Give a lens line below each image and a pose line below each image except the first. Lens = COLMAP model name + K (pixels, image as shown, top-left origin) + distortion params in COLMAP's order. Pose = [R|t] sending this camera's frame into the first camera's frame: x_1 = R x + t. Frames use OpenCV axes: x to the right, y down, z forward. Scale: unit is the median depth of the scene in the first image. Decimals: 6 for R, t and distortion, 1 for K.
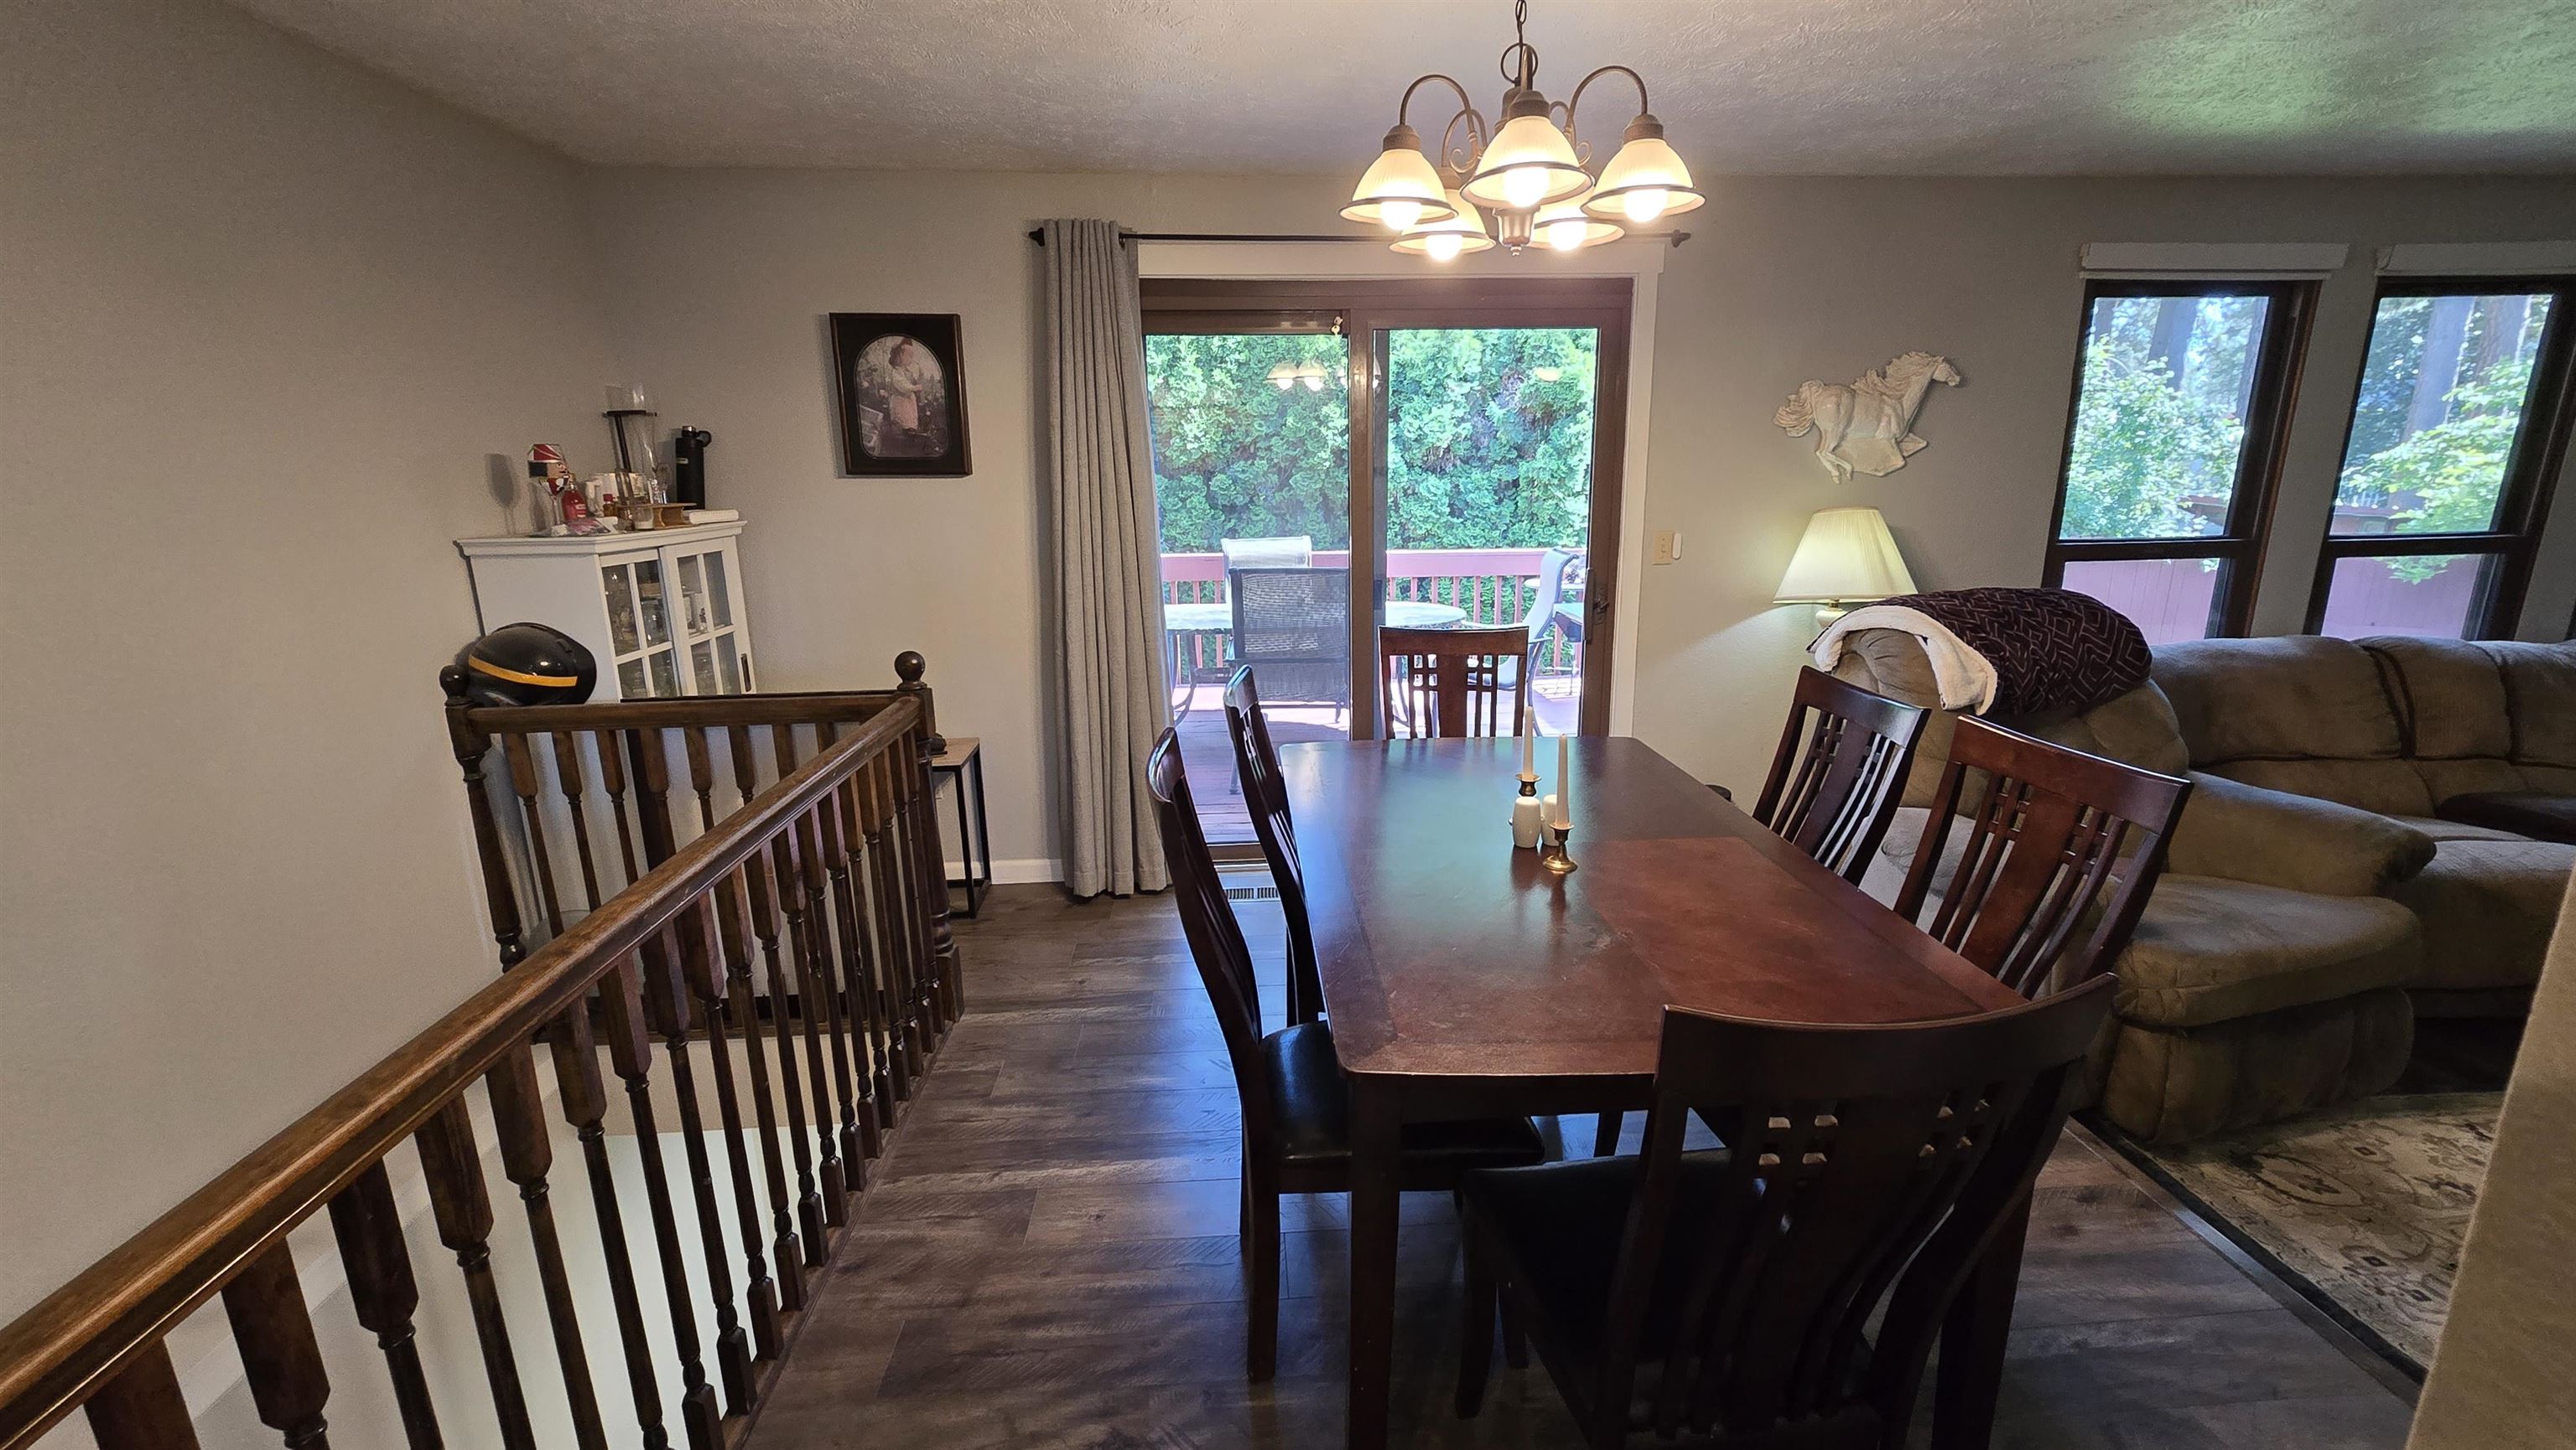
lens RADIAL K [[1052.4, 0, 1292.7], [0, 1052.4, 727.4], [0, 0, 1]] dist [-0.003618, 0.000727]
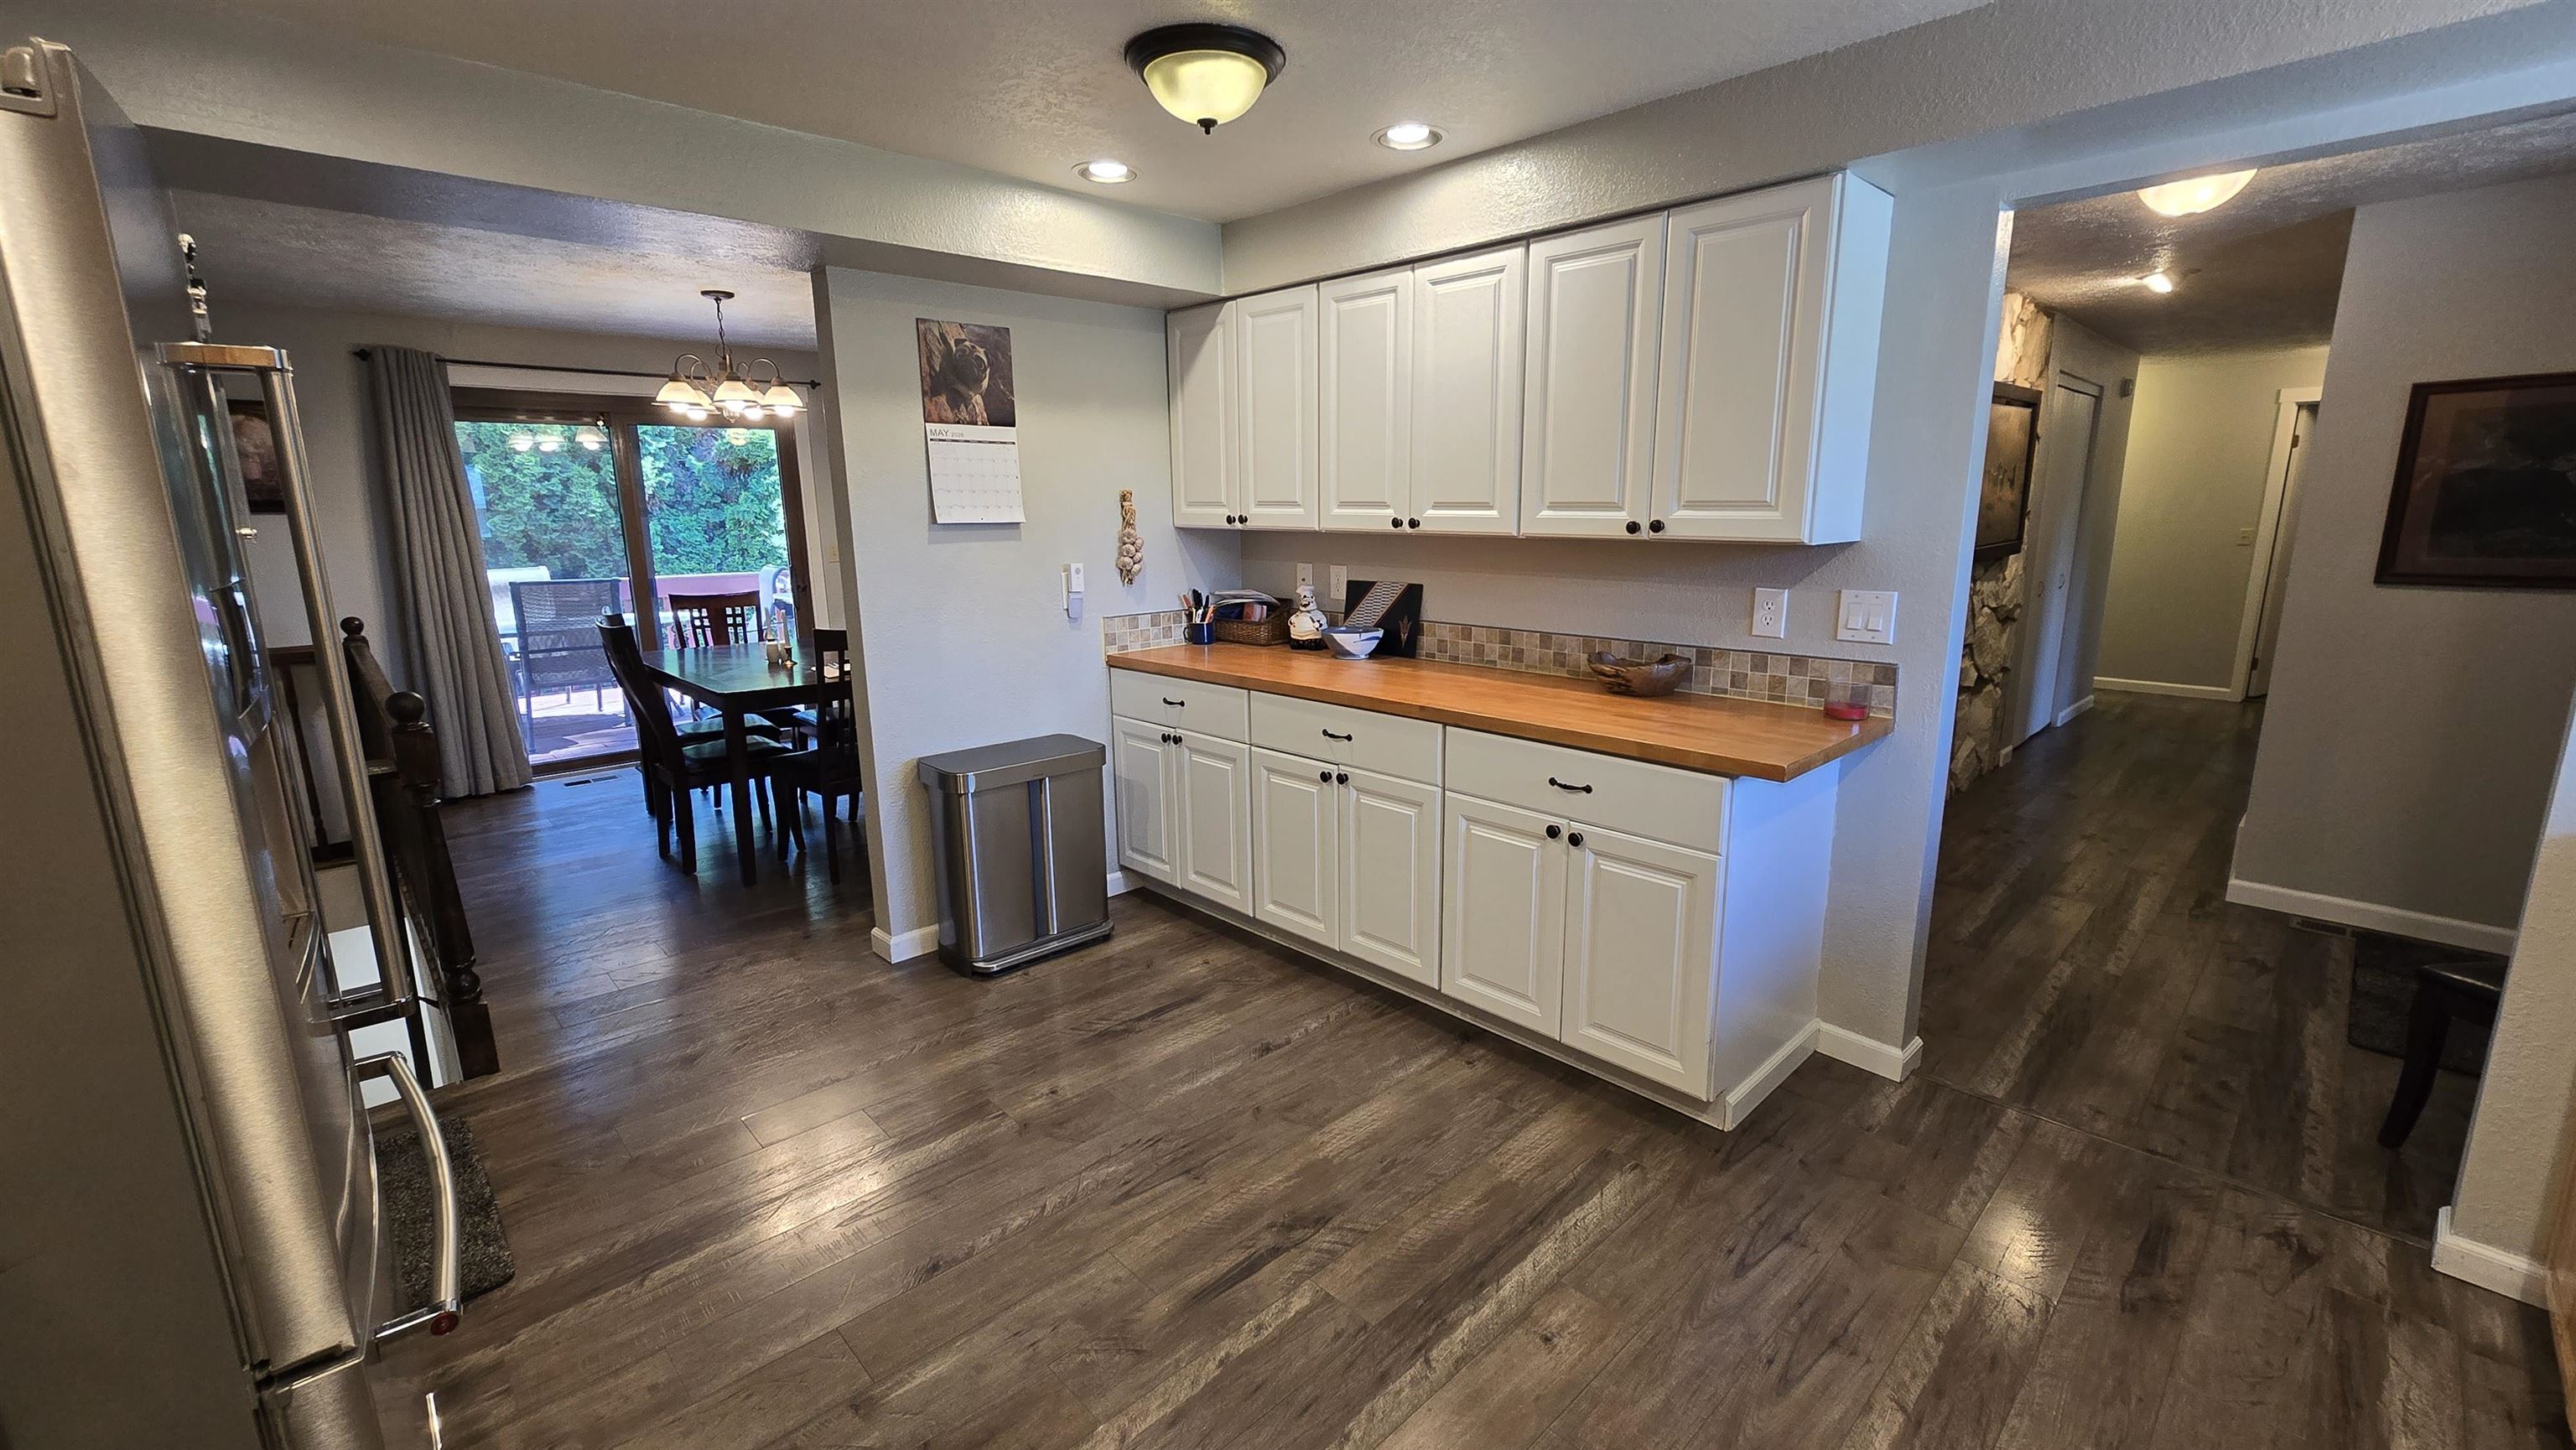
lens RADIAL K [[1052.4, 0, 1302.1], [0, 1052.4, 709.6], [0, 0, 1]] dist [-0.003618, 0.000727]
pose [[0.757562, -0.118011, 0.642007, -0.225286], [0.155004, 0.987913, -0.001310, 0.219784], [-0.634092, 0.100506, 0.766698, -0.858680]]
